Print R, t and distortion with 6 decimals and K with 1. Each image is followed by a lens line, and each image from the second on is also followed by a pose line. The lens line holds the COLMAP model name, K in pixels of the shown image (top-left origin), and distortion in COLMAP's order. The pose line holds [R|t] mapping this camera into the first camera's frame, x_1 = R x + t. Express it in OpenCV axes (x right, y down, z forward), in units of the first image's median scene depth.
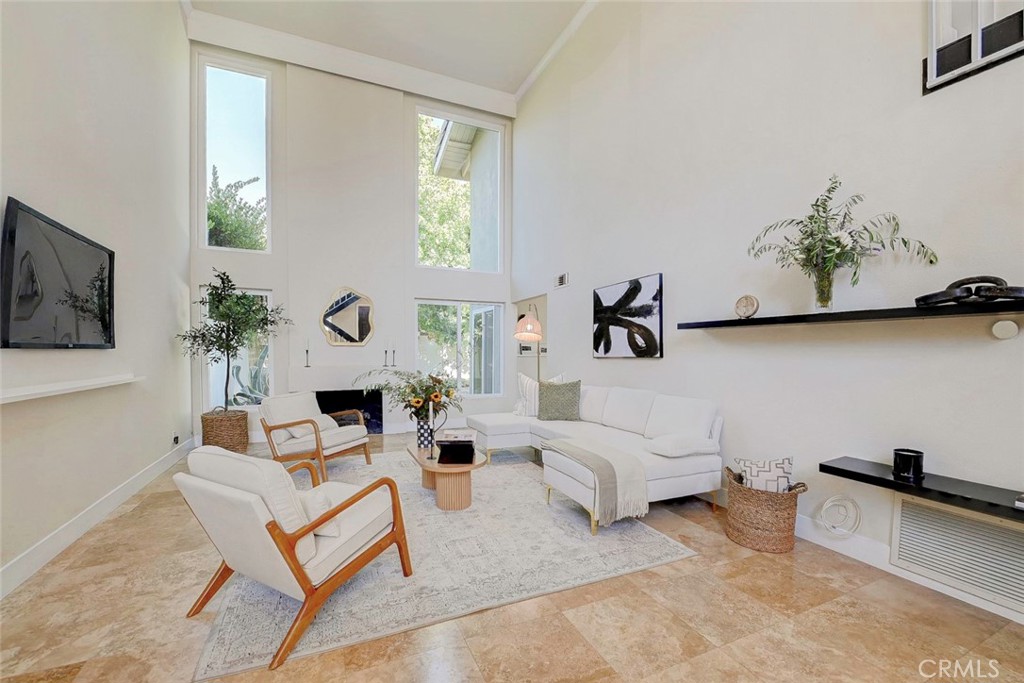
lens RADIAL K [[440.9, 0, 524.8], [0, 440.9, 363.2], [0, 0, 1]] dist [-0.010748, -0.005330]
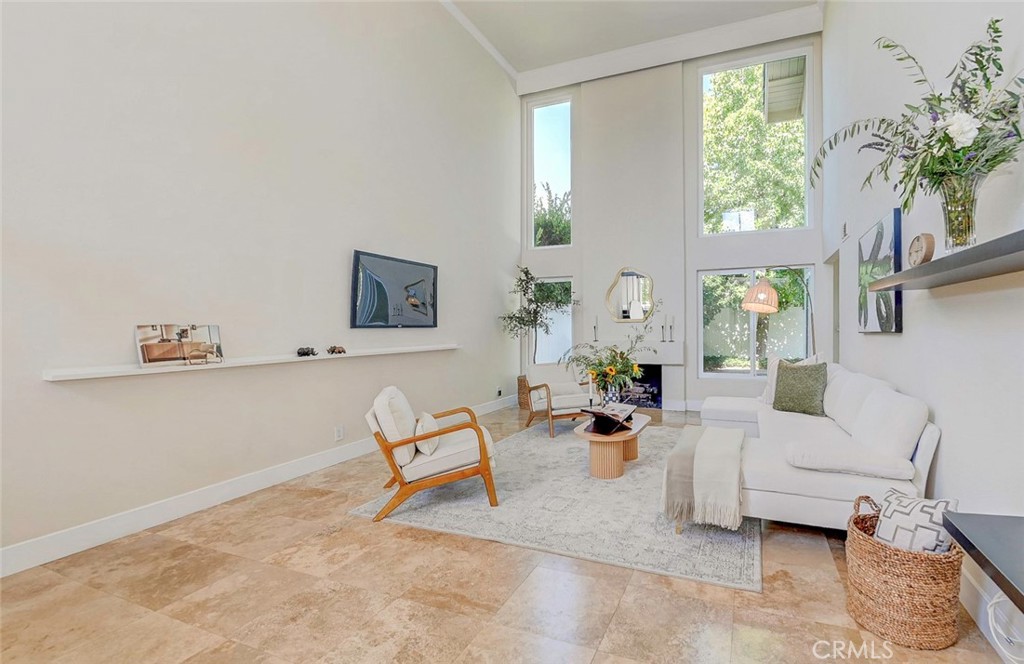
lens RADIAL K [[478.7, 0, 537.7], [0, 478.7, 329.8], [0, 0, 1]] dist [-0.014005, -0.000354]
pose [[0.661225, -0.005972, -0.750164, 0.485034], [-0.009572, 0.999820, -0.016397, 0.000074], [0.750127, 0.018022, 0.661049, 0.104539]]
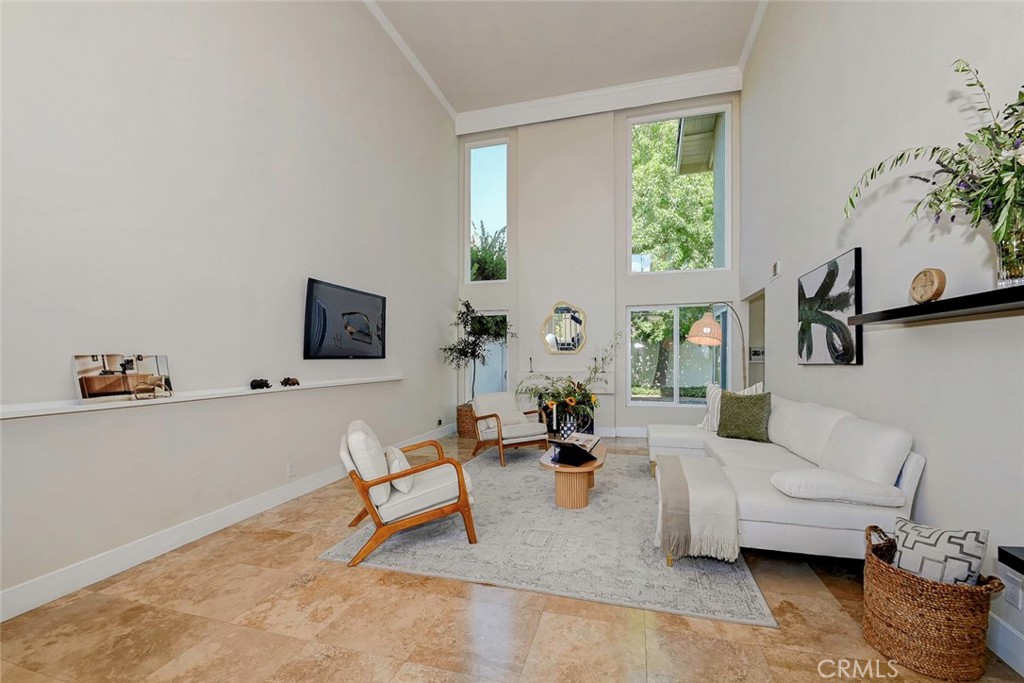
lens RADIAL K [[439.1, 0, 495.6], [0, 439.1, 359.9], [0, 0, 1]] dist [-0.020228, -0.000089]
pose [[0.738436, -0.005781, -0.674299, 0.344606], [-0.009881, 0.999763, -0.019393, -0.000820], [0.674251, 0.020983, 0.738204, 0.079477]]
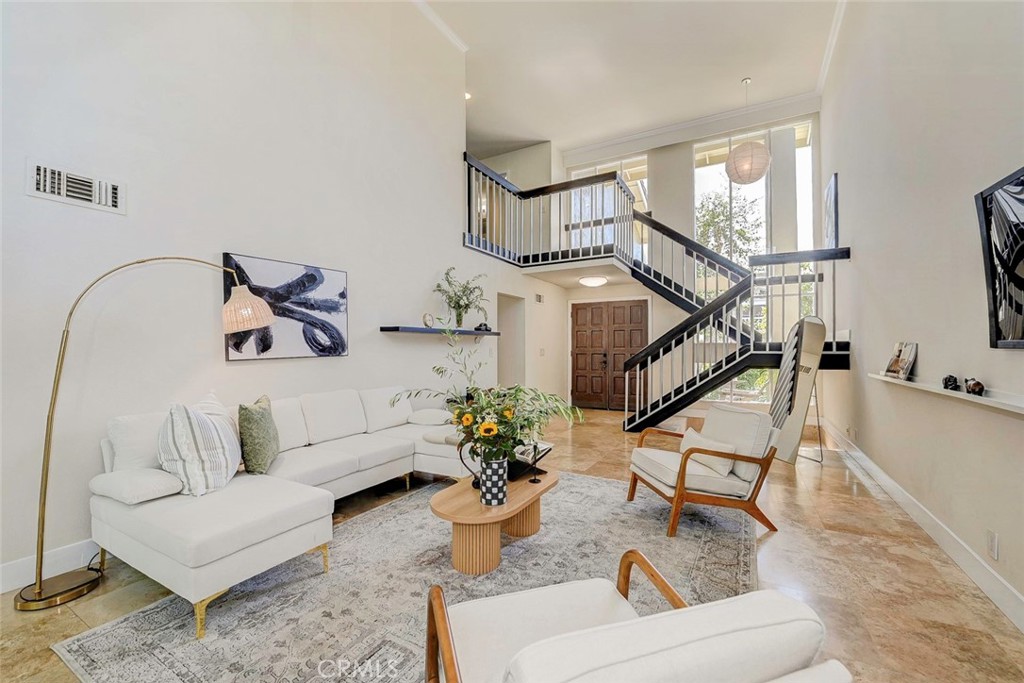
lens RADIAL K [[413.3, 0, 512.0], [0, 413.3, 341.5], [0, 0, 1]] dist [-0.011031, -0.000220]
pose [[-0.581860, 0.010140, 0.813226, -0.681099], [0.021811, 0.999757, 0.003141, -0.039545], [-0.812996, 0.019565, -0.581940, 1.233593]]
